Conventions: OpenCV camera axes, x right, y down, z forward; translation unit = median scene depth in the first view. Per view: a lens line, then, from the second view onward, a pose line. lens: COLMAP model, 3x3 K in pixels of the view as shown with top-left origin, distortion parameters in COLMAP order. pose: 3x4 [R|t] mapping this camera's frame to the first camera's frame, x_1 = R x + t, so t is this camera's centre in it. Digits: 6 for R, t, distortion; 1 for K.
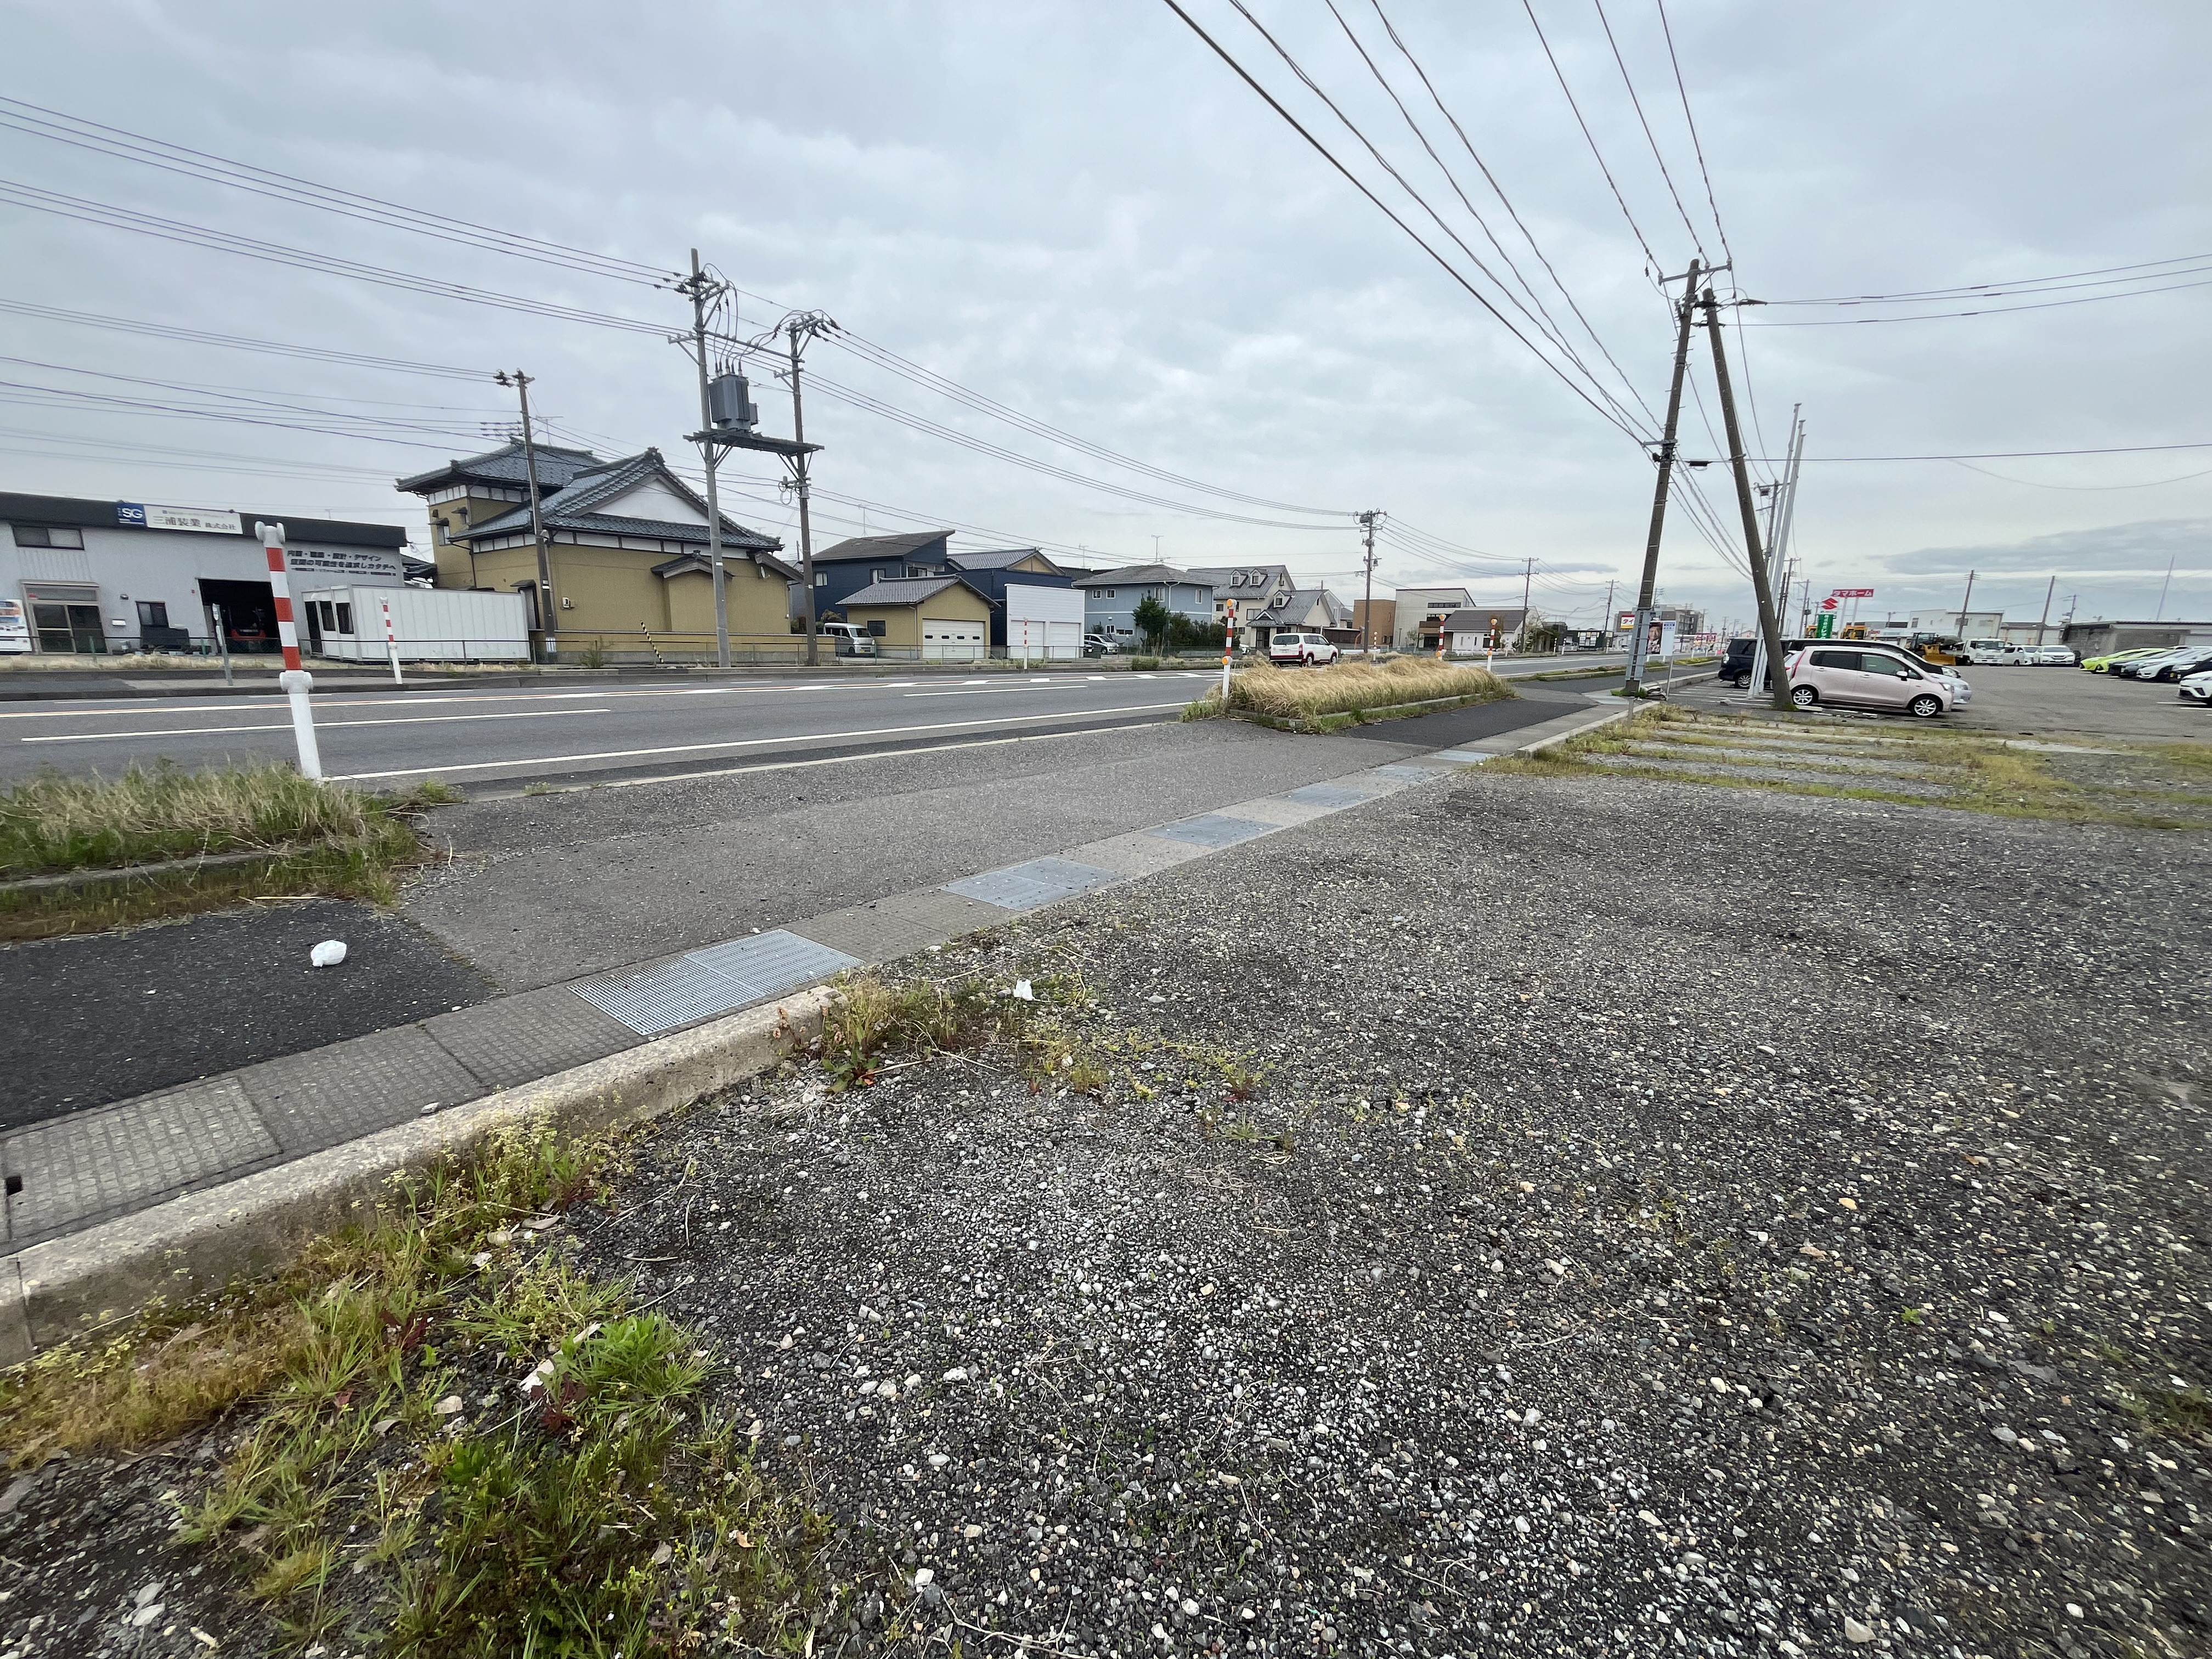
lens RADIAL K [[892.0, 0, 1102.2], [0, 892.0, 825.4], [0, 0, 1]] dist [-0.002706, -0.000502]
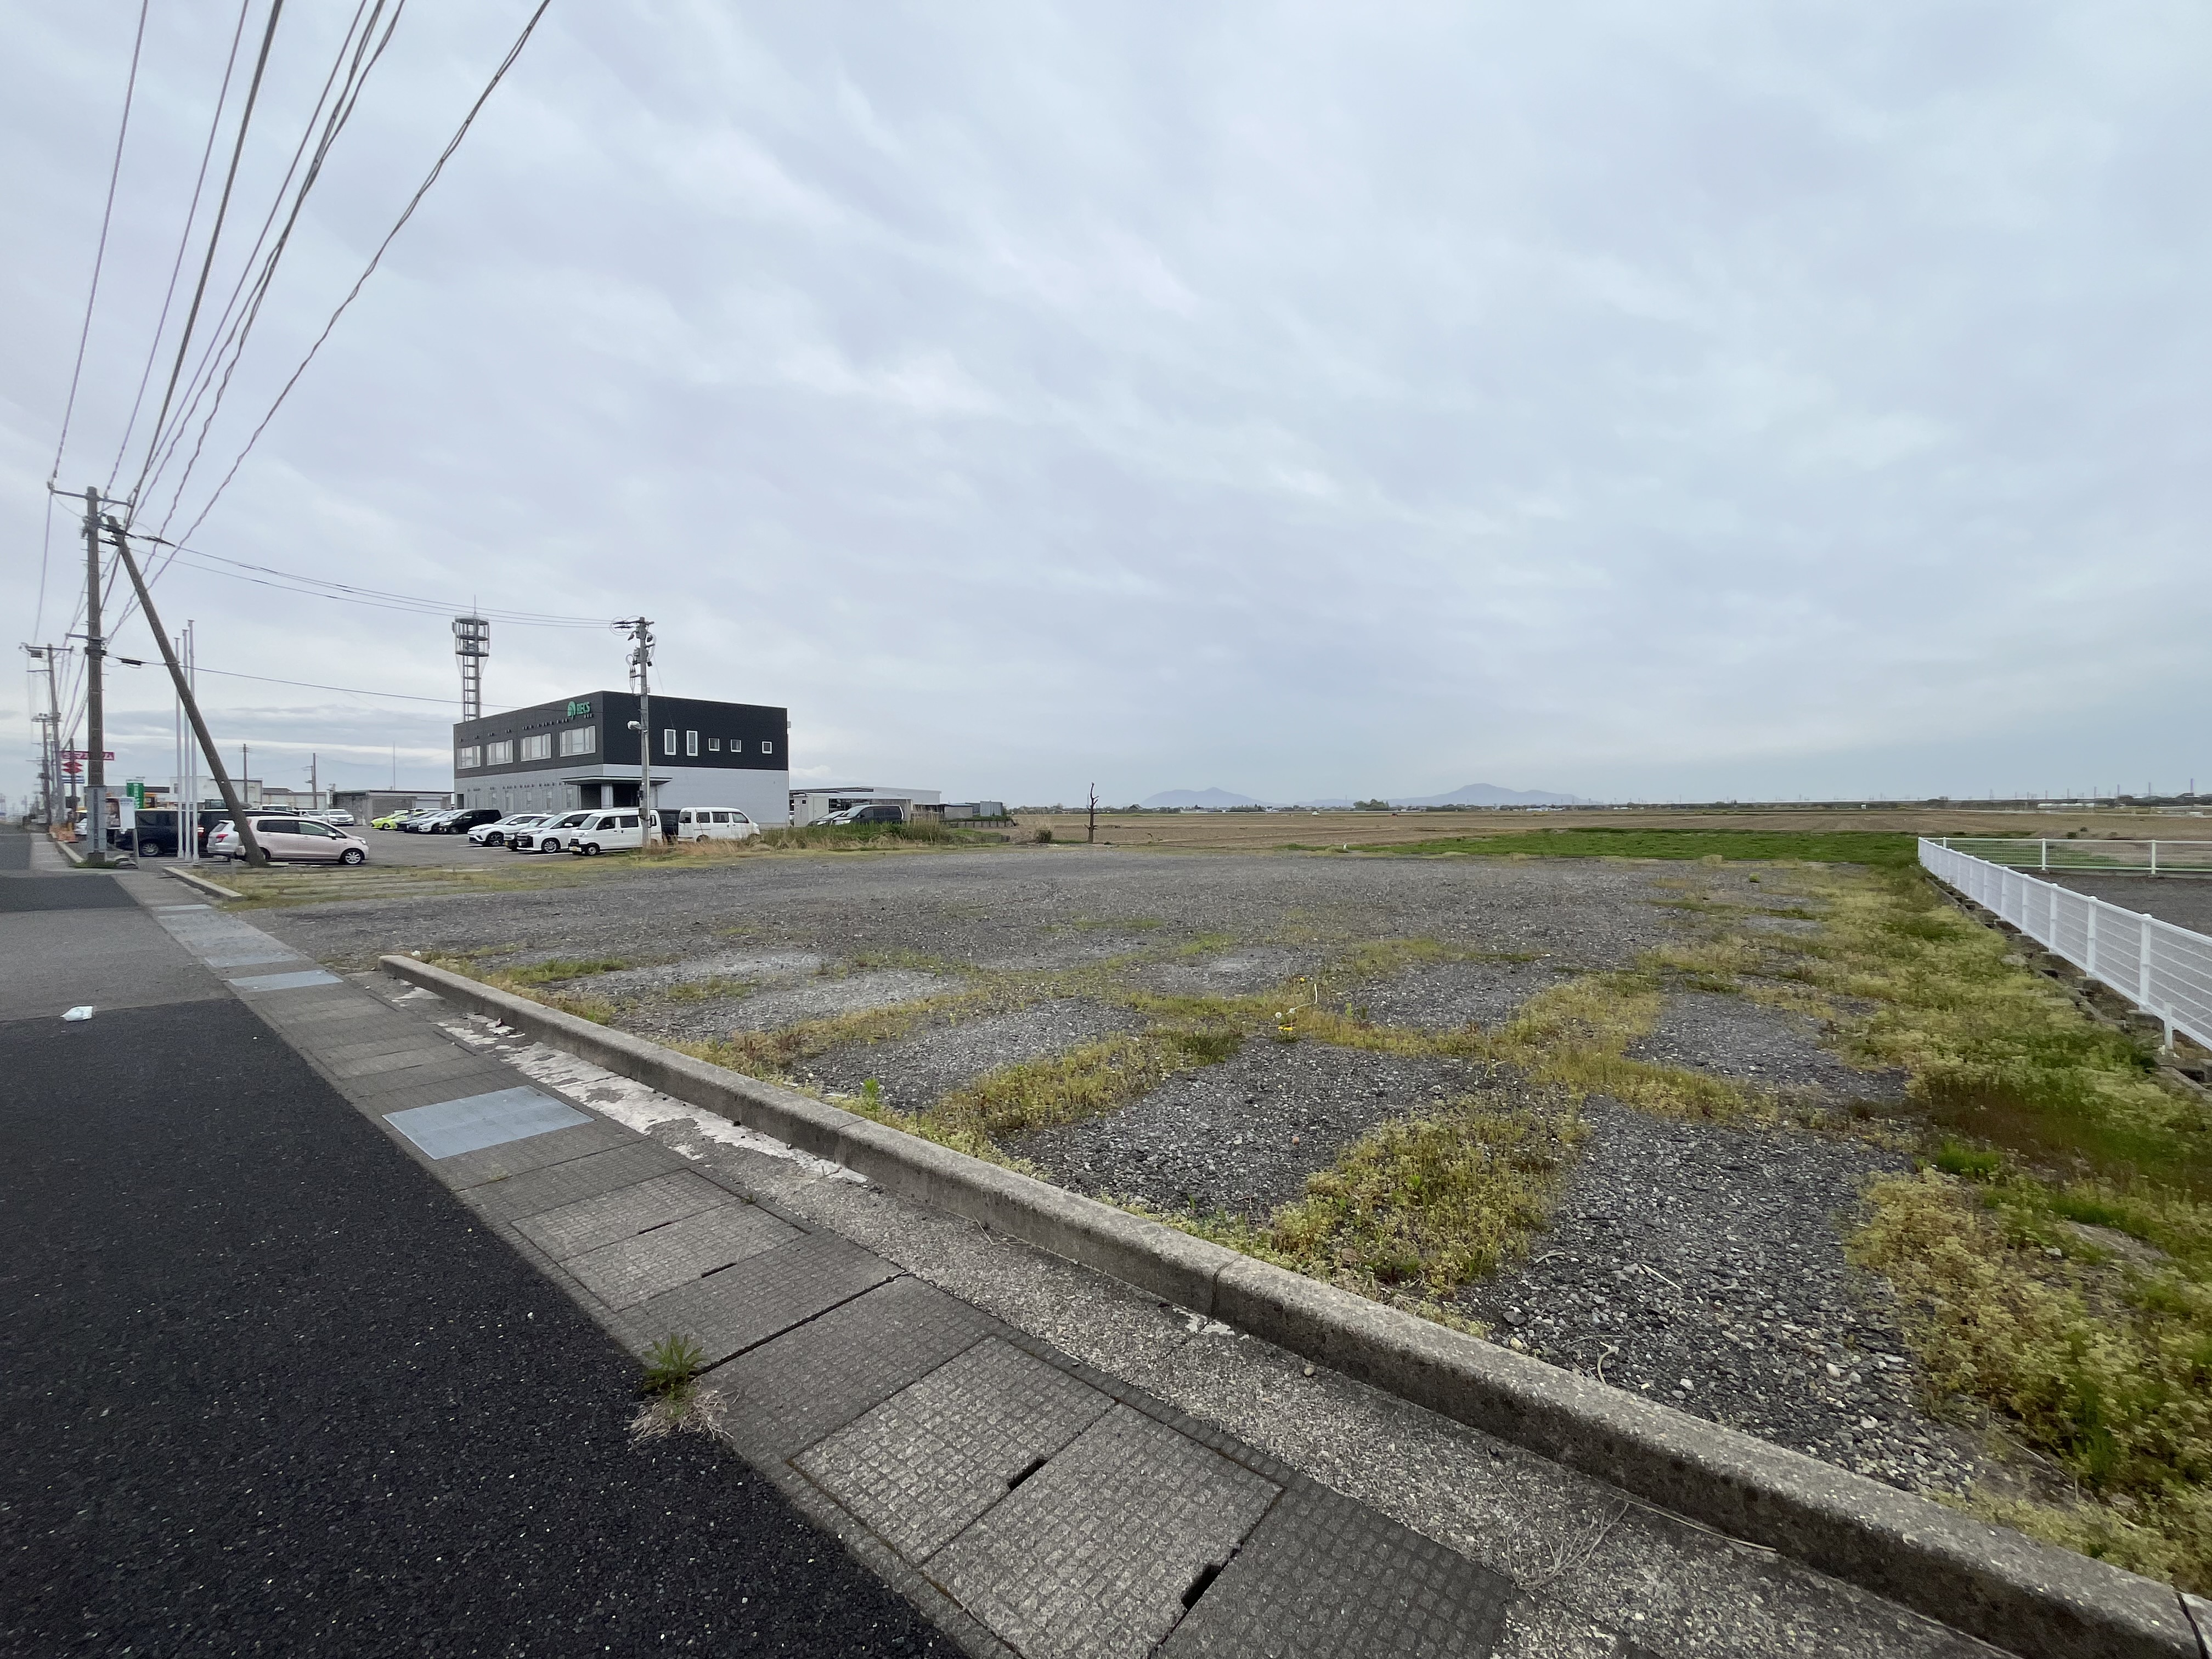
lens RADIAL K [[892.0, 0, 1102.2], [0, 892.0, 825.4], [0, 0, 1]] dist [-0.002706, -0.000502]
pose [[0.016820, -0.032335, 0.999336, -0.254079], [0.211020, 0.977079, 0.028063, 0.015219], [-0.977337, 0.210408, 0.023258, -0.109071]]
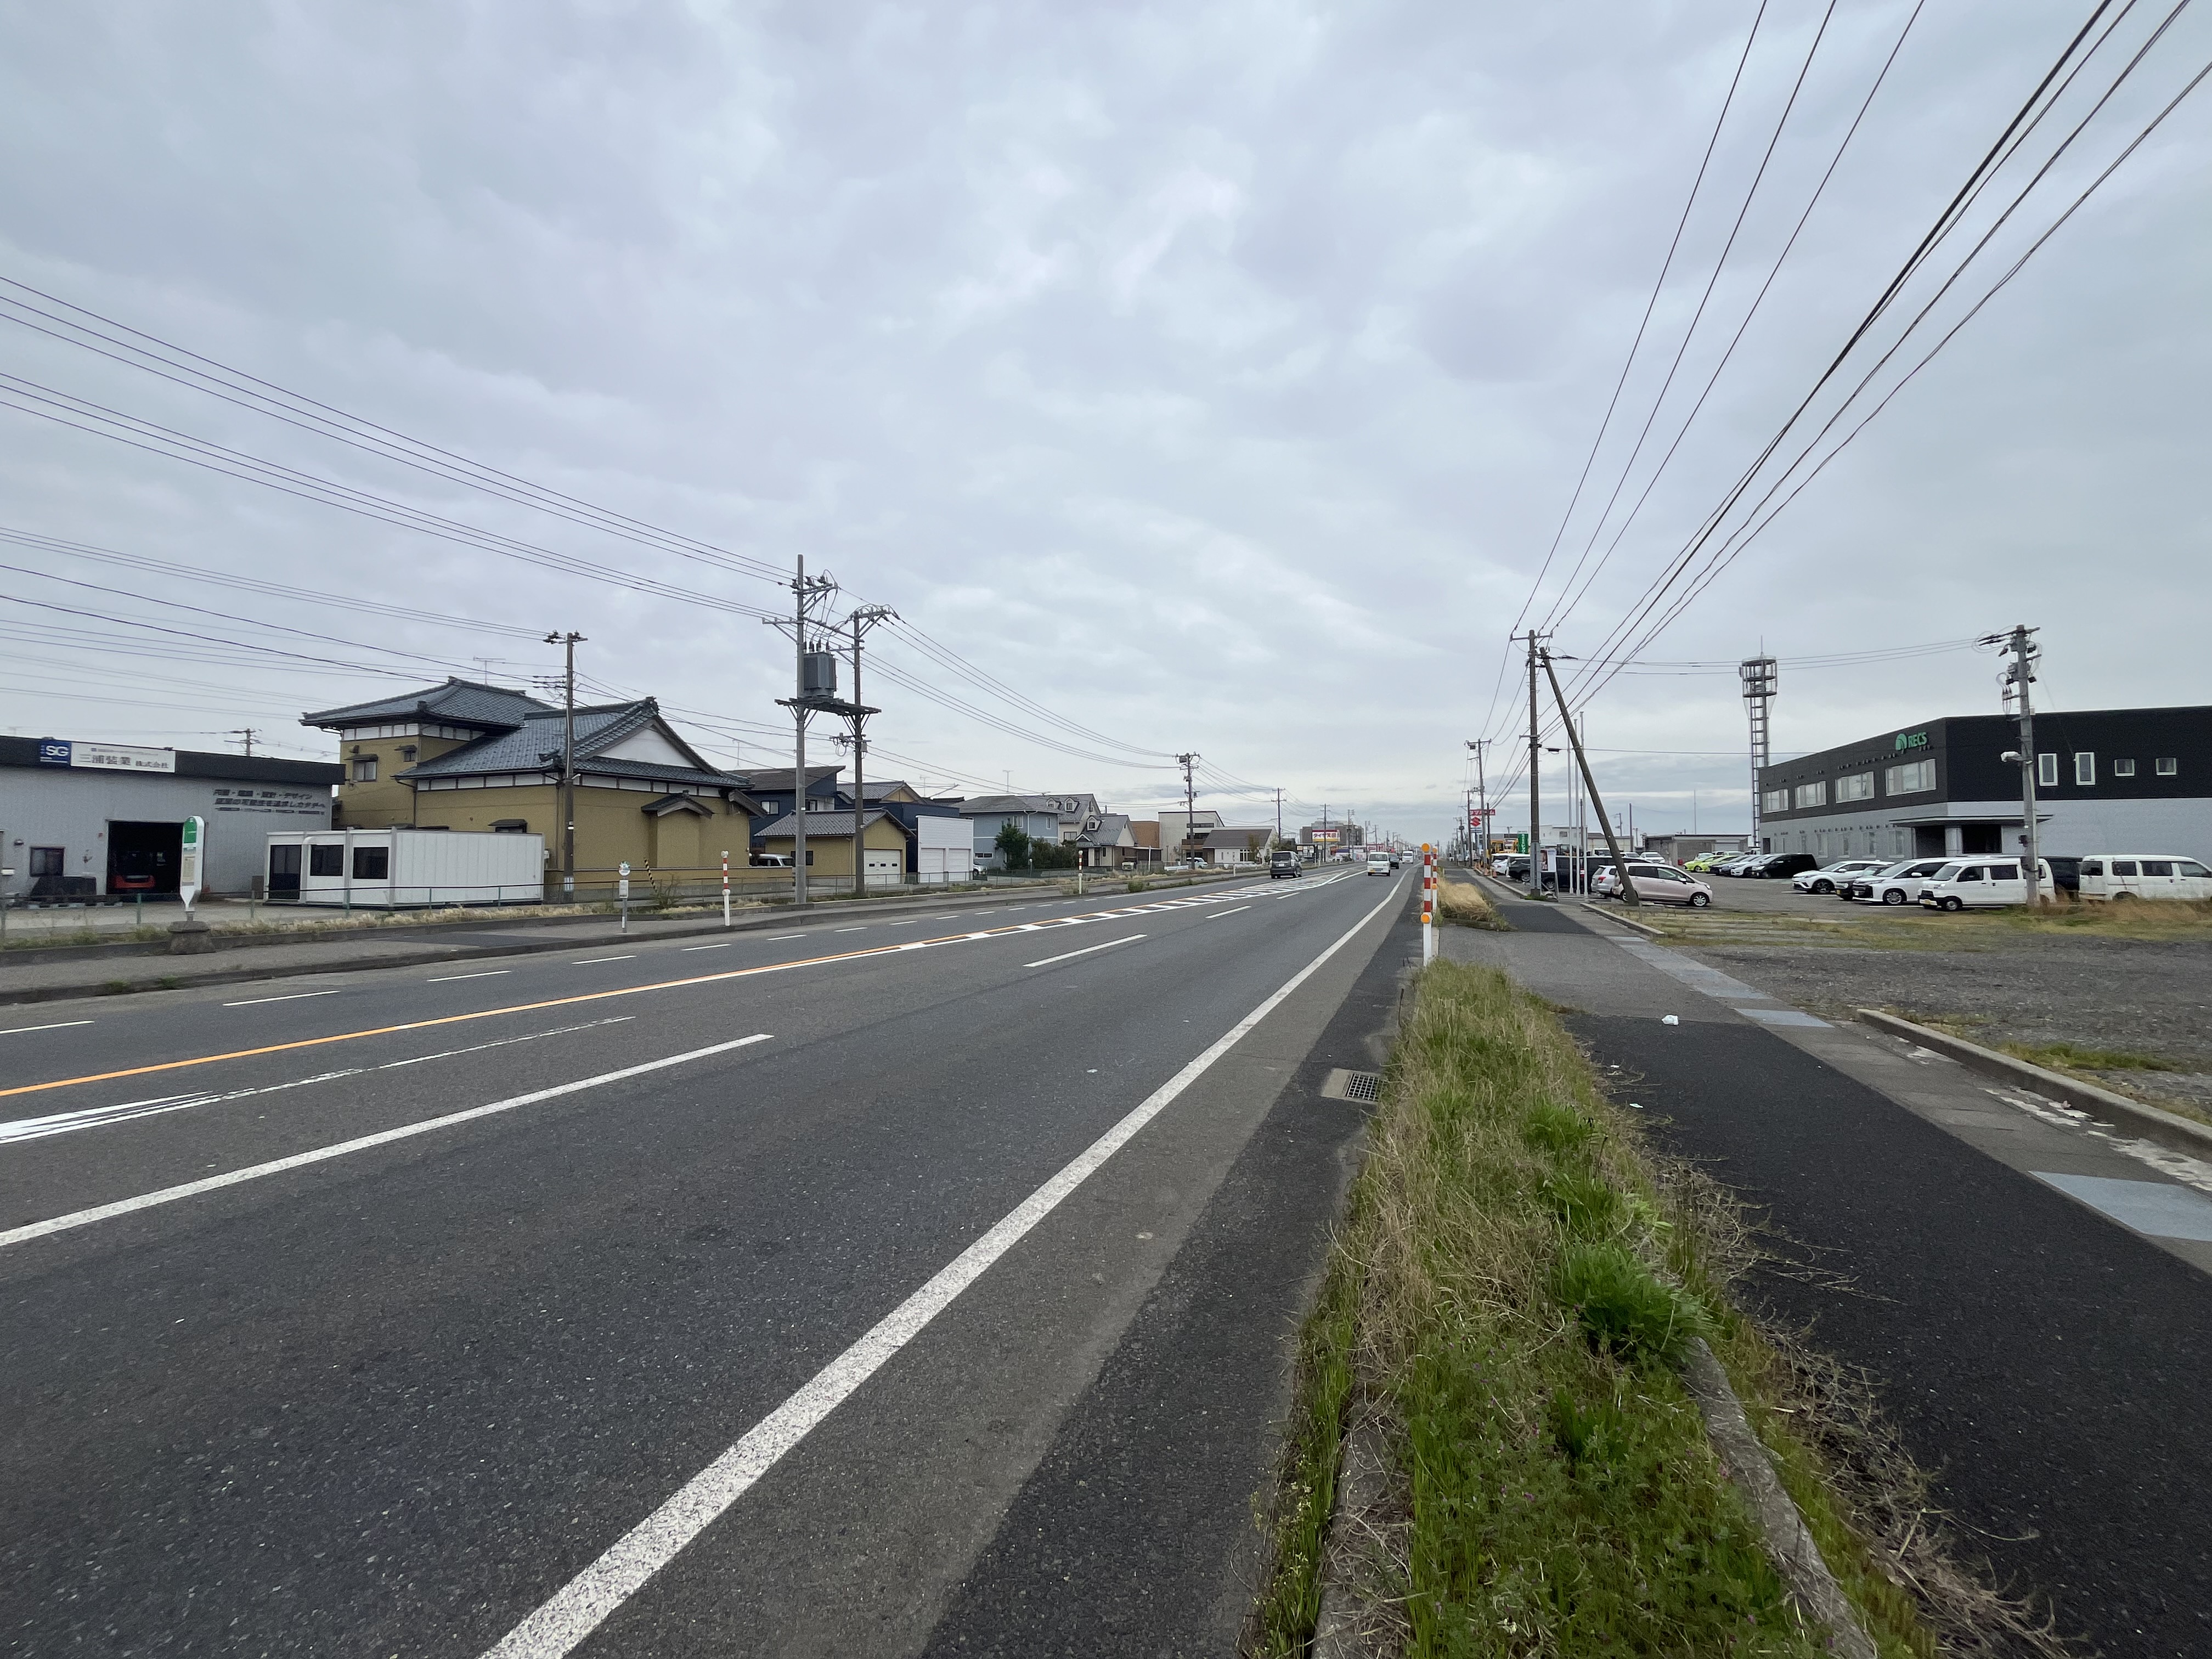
lens RADIAL K [[892.0, 0, 1102.2], [0, 892.0, 825.4], [0, 0, 1]] dist [-0.002706, -0.000502]
pose [[0.952707, -0.007870, 0.303788, -0.313097], [0.079610, 0.971216, -0.224504, 0.004183], [-0.293277, 0.238071, 0.925911, -0.099968]]
